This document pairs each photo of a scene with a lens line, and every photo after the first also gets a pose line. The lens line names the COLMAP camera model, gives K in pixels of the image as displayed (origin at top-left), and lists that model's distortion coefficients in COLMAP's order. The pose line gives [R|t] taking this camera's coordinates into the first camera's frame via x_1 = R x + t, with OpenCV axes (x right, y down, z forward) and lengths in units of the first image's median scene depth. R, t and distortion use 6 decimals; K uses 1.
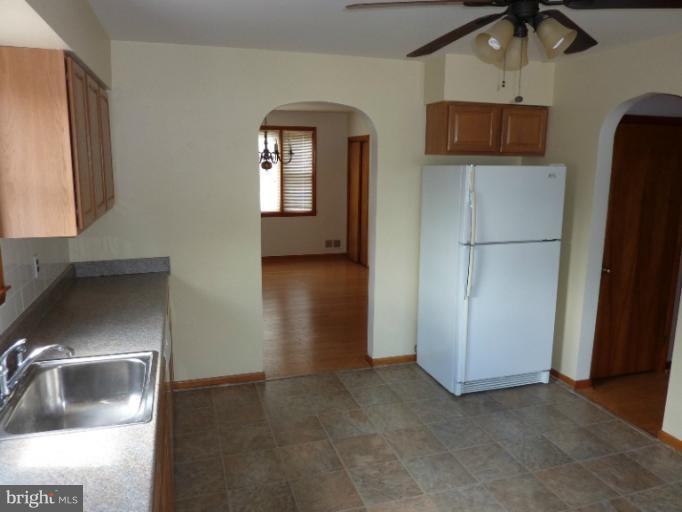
lens RADIAL K [[518.2, 0, 343.1], [0, 518.2, 254.6], [0, 0, 1]] dist [-0.008086, -0.037892]
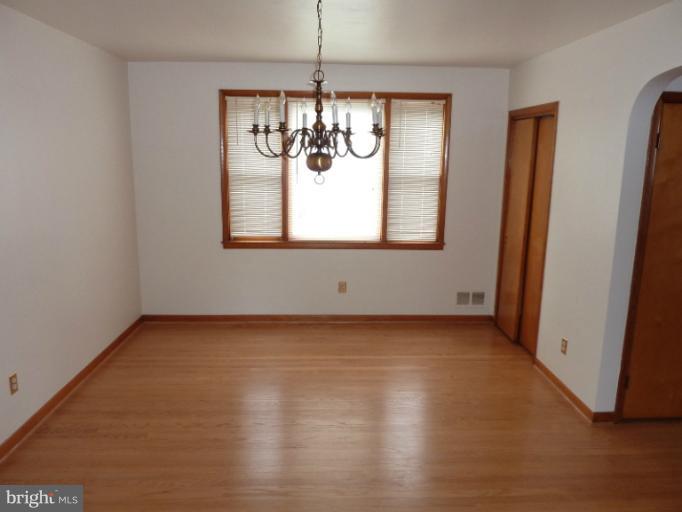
lens RADIAL K [[518.2, 0, 343.1], [0, 518.2, 254.6], [0, 0, 1]] dist [-0.008086, -0.037892]
pose [[0.965280, 0.055193, -0.255318, -0.012582], [-0.052724, 0.998473, 0.016508, -0.075111], [0.255839, -0.002473, 0.966716, 0.428349]]
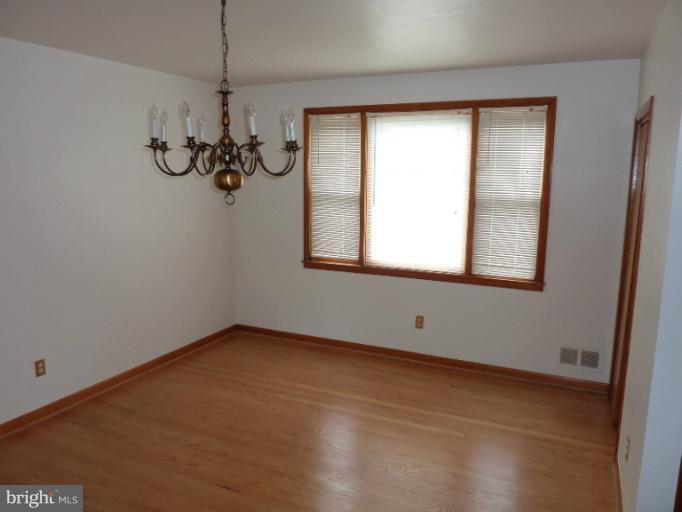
lens RADIAL K [[518.2, 0, 343.1], [0, 518.2, 254.6], [0, 0, 1]] dist [-0.008086, -0.037892]
pose [[0.734803, 0.107367, -0.669729, 0.125046], [-0.125359, 0.991879, 0.021472, -0.097679], [0.666596, 0.068179, 0.742295, 0.556768]]
